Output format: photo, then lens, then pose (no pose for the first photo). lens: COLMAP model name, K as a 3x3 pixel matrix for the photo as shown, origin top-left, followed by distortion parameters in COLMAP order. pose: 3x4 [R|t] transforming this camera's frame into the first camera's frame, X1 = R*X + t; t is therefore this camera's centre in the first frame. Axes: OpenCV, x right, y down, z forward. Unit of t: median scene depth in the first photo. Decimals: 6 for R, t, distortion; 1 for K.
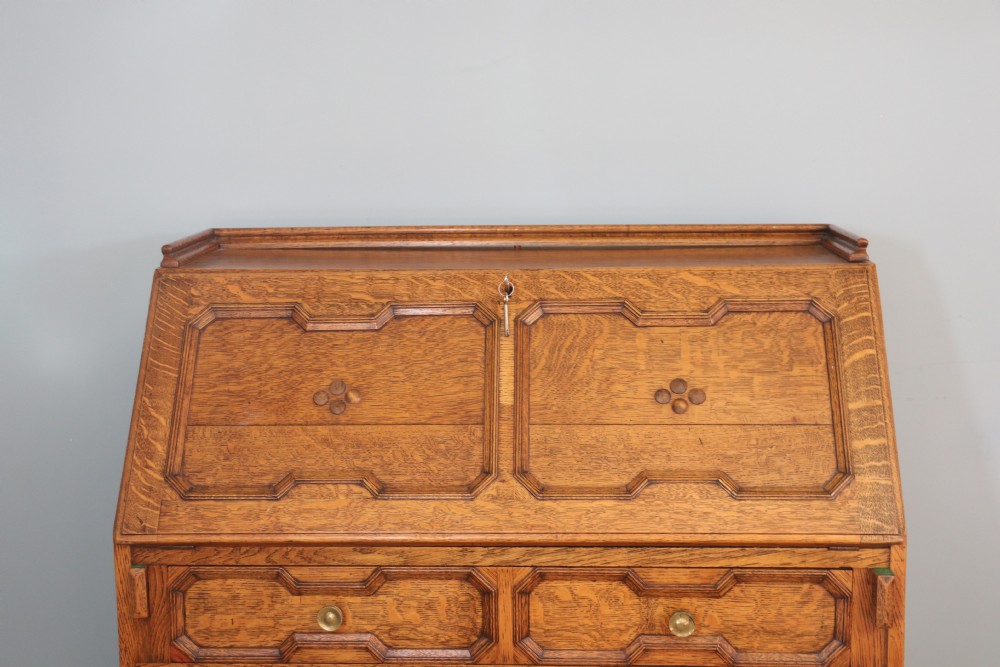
lens RADIAL K [[1442.2, 0, 501.8], [0, 1442.2, 335.8], [0, 0, 1]] dist [0.090899, 0.000000]
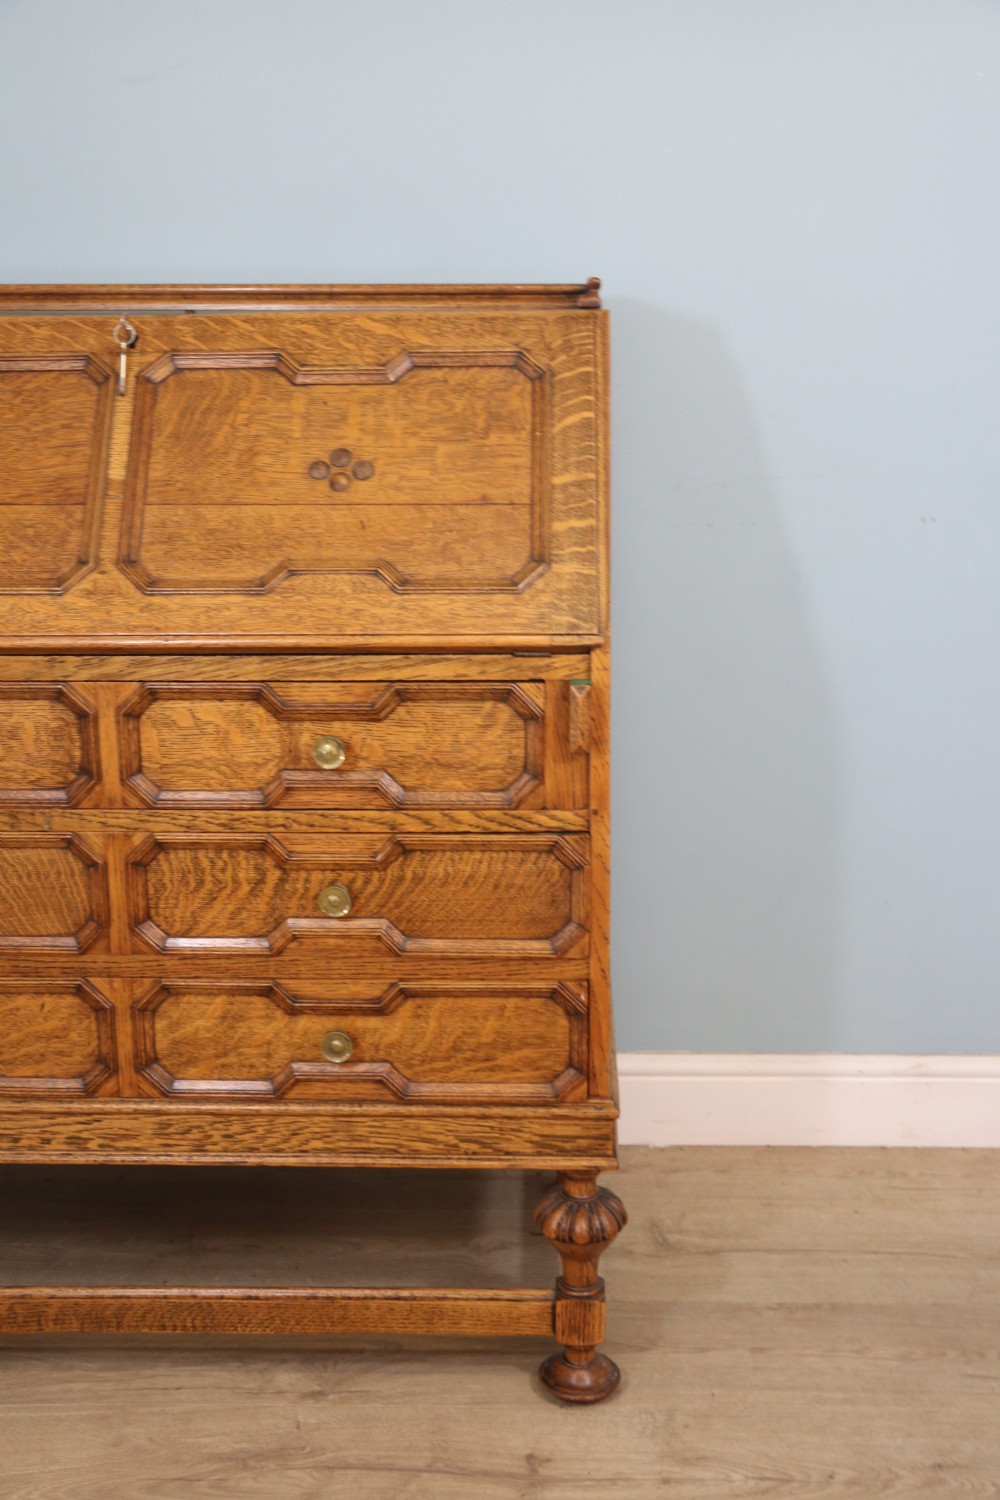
lens RADIAL K [[1825.7, 0, 529.5], [0, 1825.7, 759.1], [0, 0, 1]] dist [0.014382, 0.000000]
pose [[0.999650, 0.001944, 0.026387, 0.191406], [-0.003755, 0.997626, 0.068765, 0.124130], [-0.026191, -0.068840, 0.997284, 0.009702]]
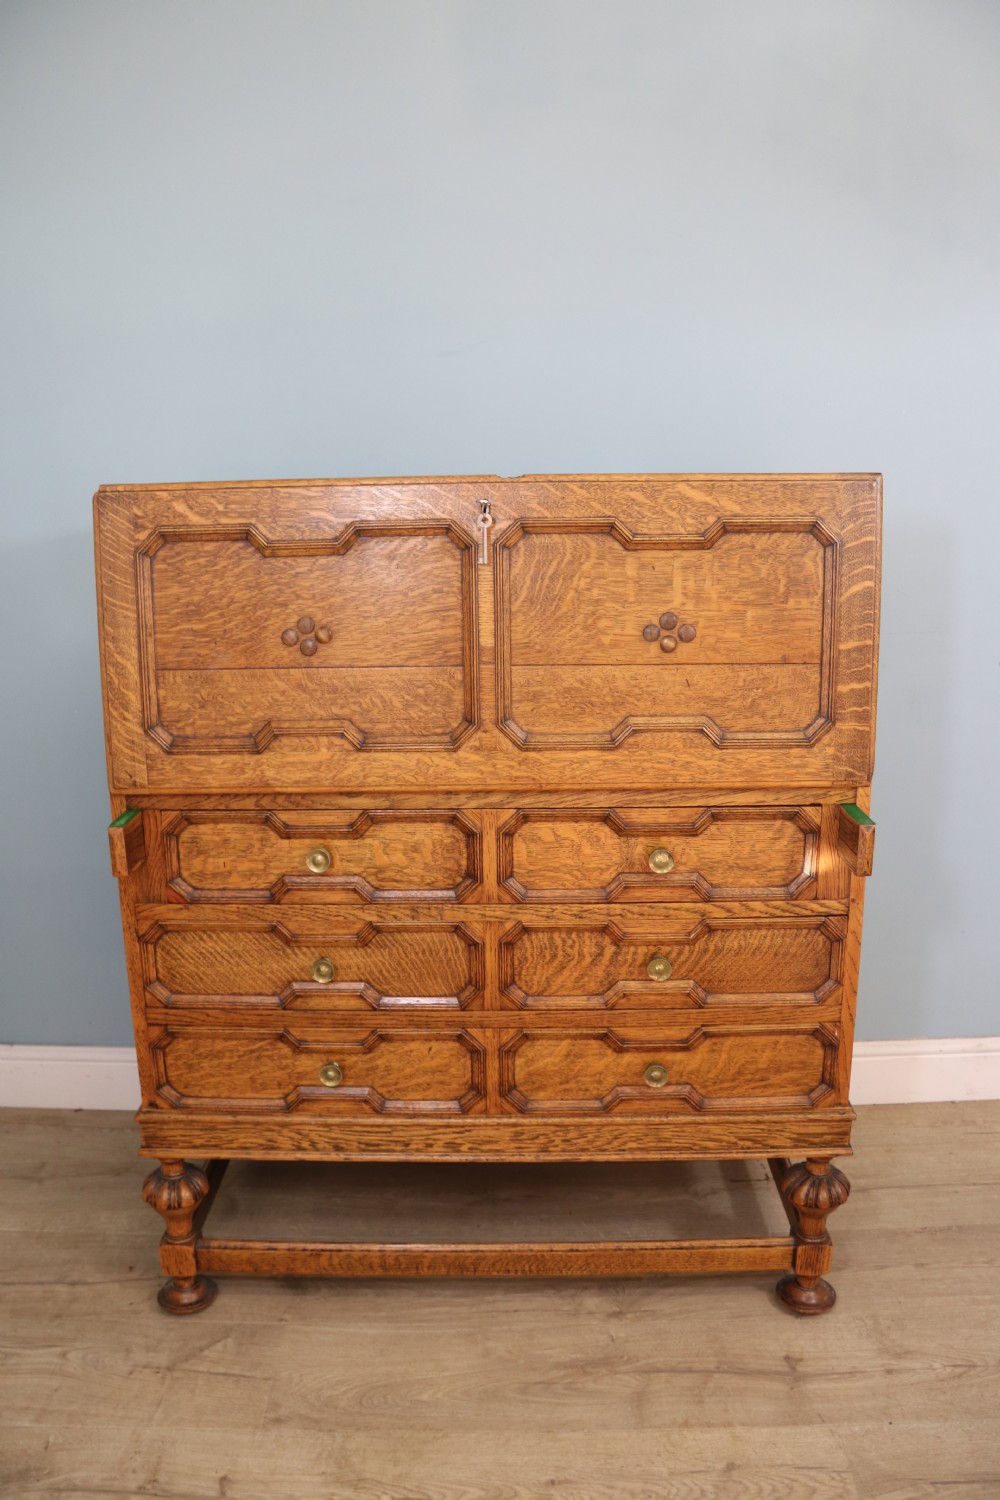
lens RADIAL K [[1220.4, 0, 508.3], [0, 1220.4, 752.5], [0, 0, 1]] dist [-0.176656, 0.079964]
pose [[0.999057, -0.006999, 0.042852, -0.019524], [0.004617, 0.998452, 0.055429, 0.067772], [-0.043174, -0.055178, 0.997543, 0.134599]]
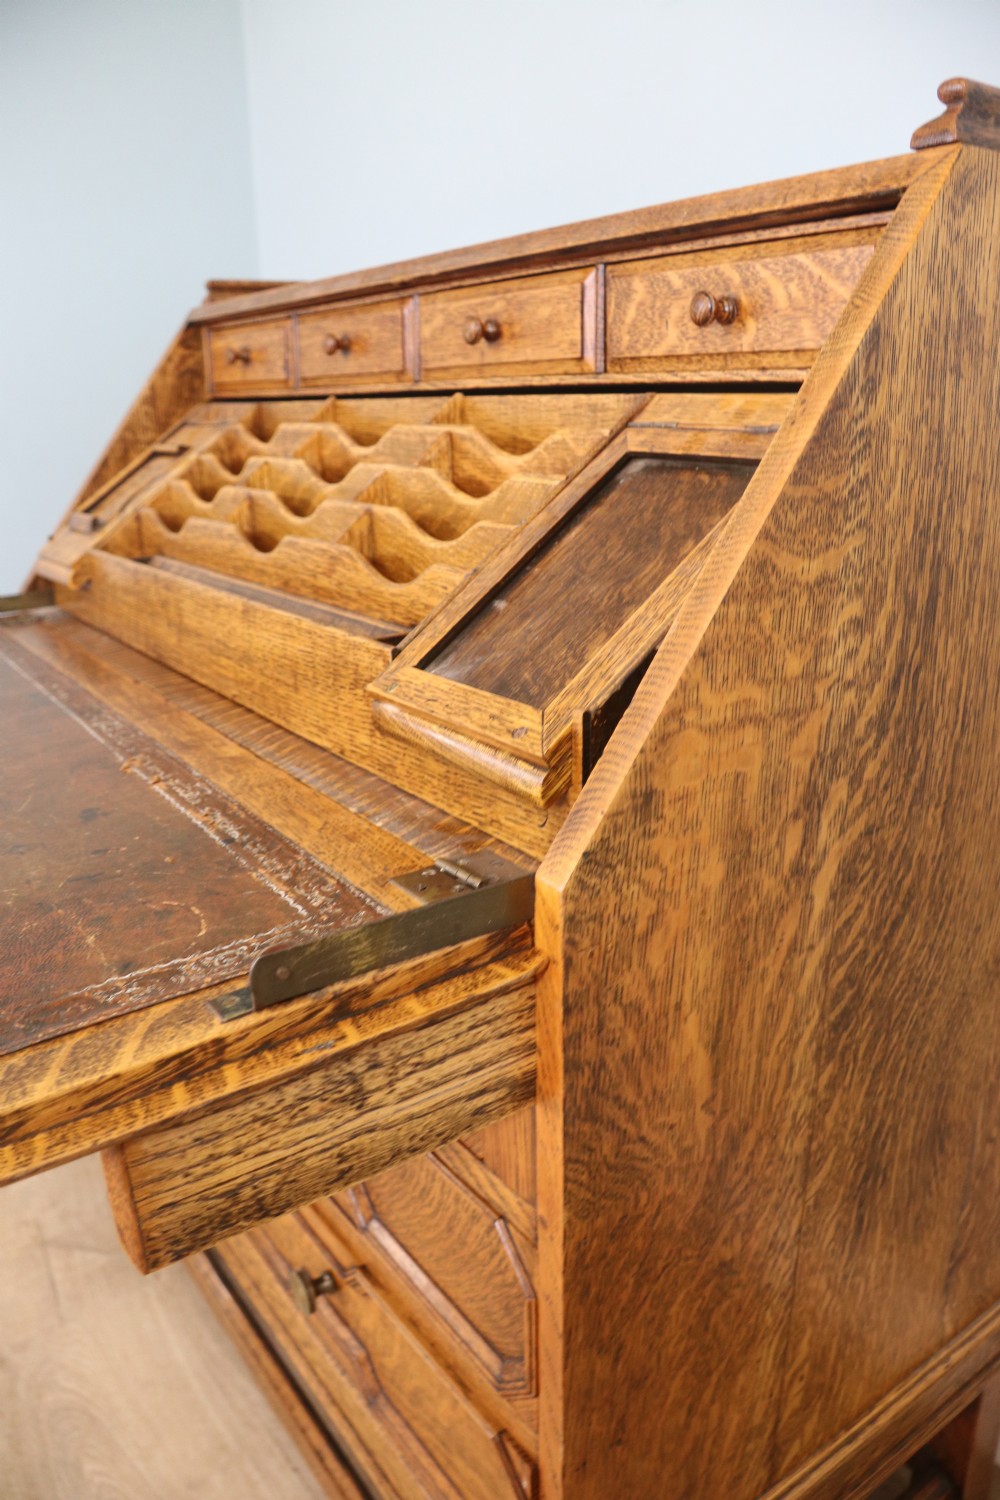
lens RADIAL K [[1132.3, 0, 477.3], [0, 1132.3, 748.2], [0, 0, 1]] dist [-0.171184, 0.082158]
pose [[0.594707, 0.240576, -0.767103, 0.416906], [-0.121824, 0.970125, 0.209801, 0.049744], [0.794659, -0.031319, 0.606248, 0.764410]]
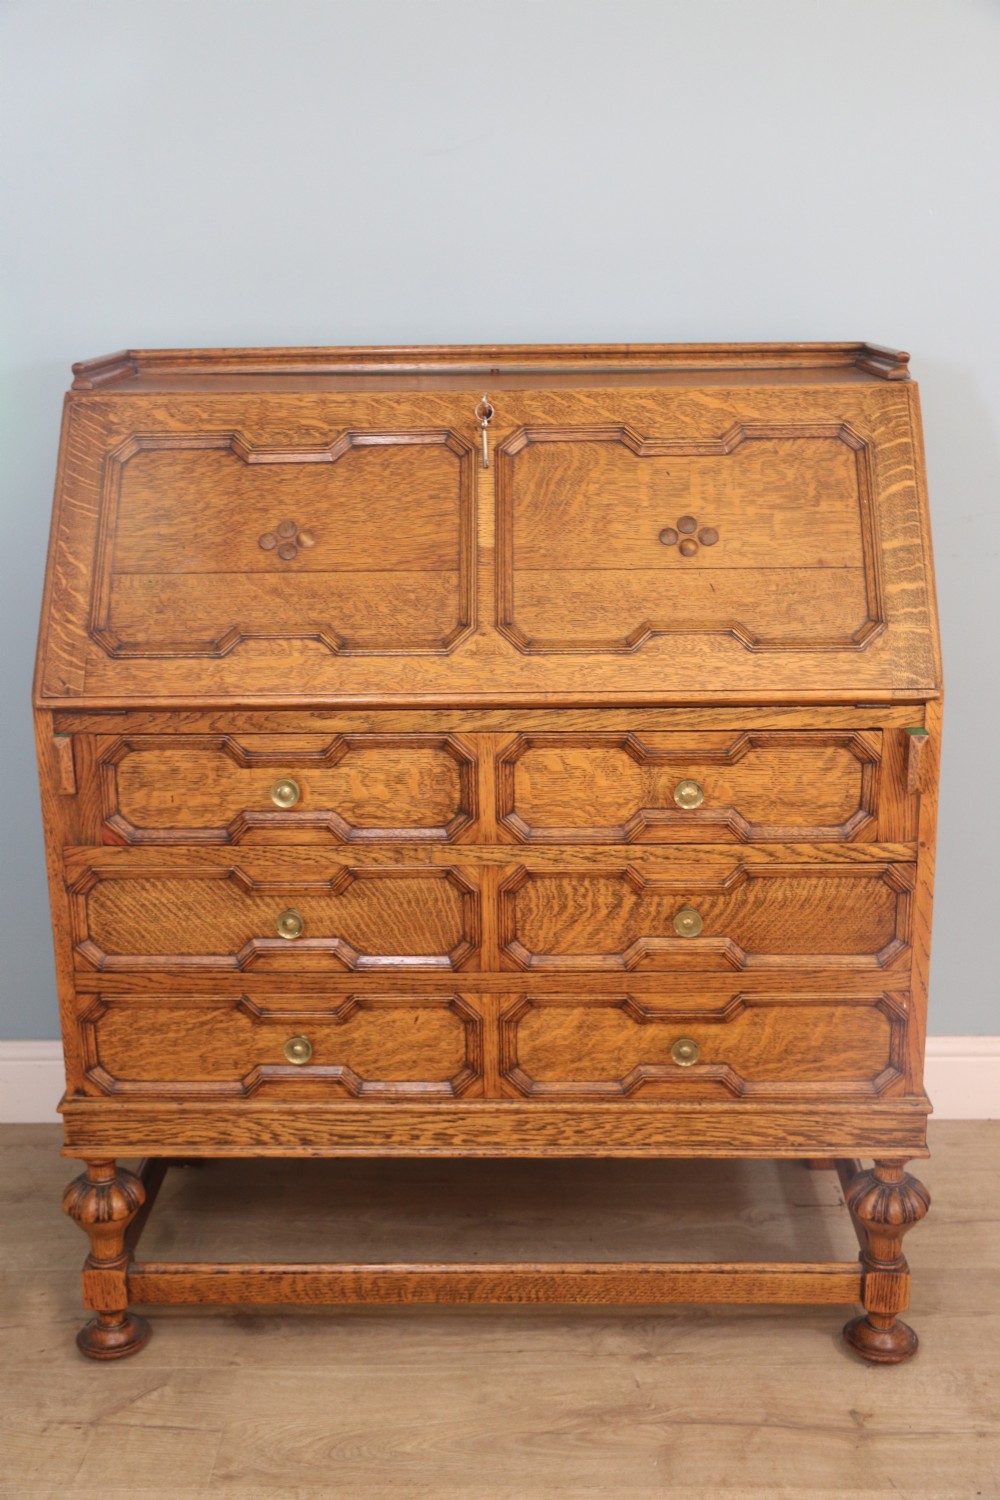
lens RADIAL K [[1825.7, 0, 508.3], [0, 1825.7, 754.4], [0, 0, 1]] dist [0.014382, 0.000000]
pose [[0.999625, -0.007767, 0.026240, -0.012493], [0.004847, 0.993966, 0.109585, 0.049406], [-0.026933, -0.109416, 0.993631, -0.084370]]
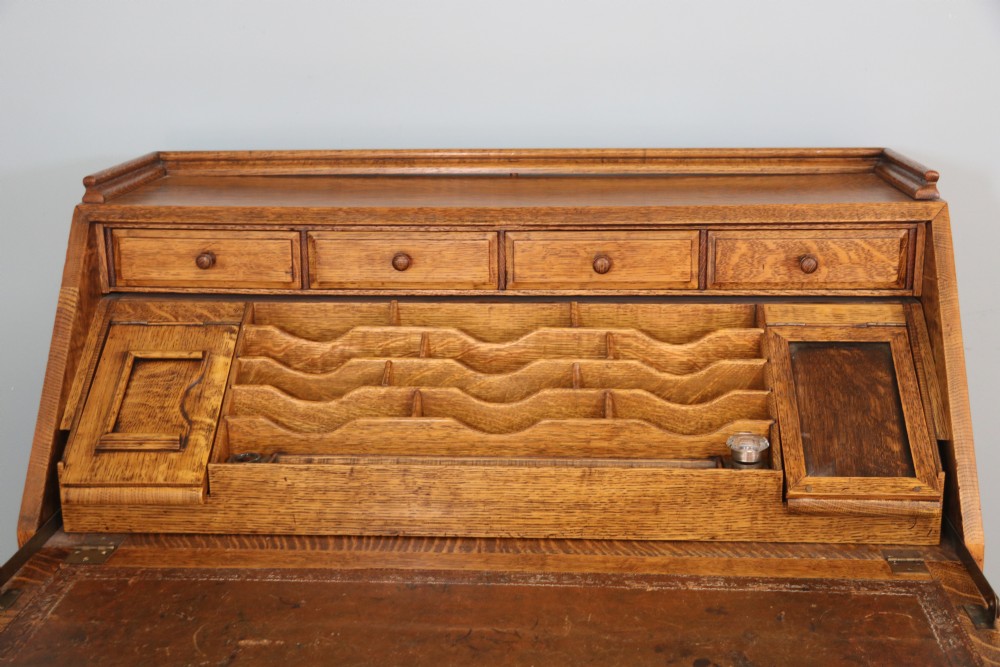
lens RADIAL K [[1349.8, 0, 497.4], [0, 1349.8, 340.0], [0, 0, 1]] dist [0.081511, 0.000000]
pose [[0.999776, 0.004272, -0.020727, 0.020714], [-0.002419, 0.996064, 0.088603, -0.040137], [0.021024, -0.088533, 0.995851, 0.226243]]
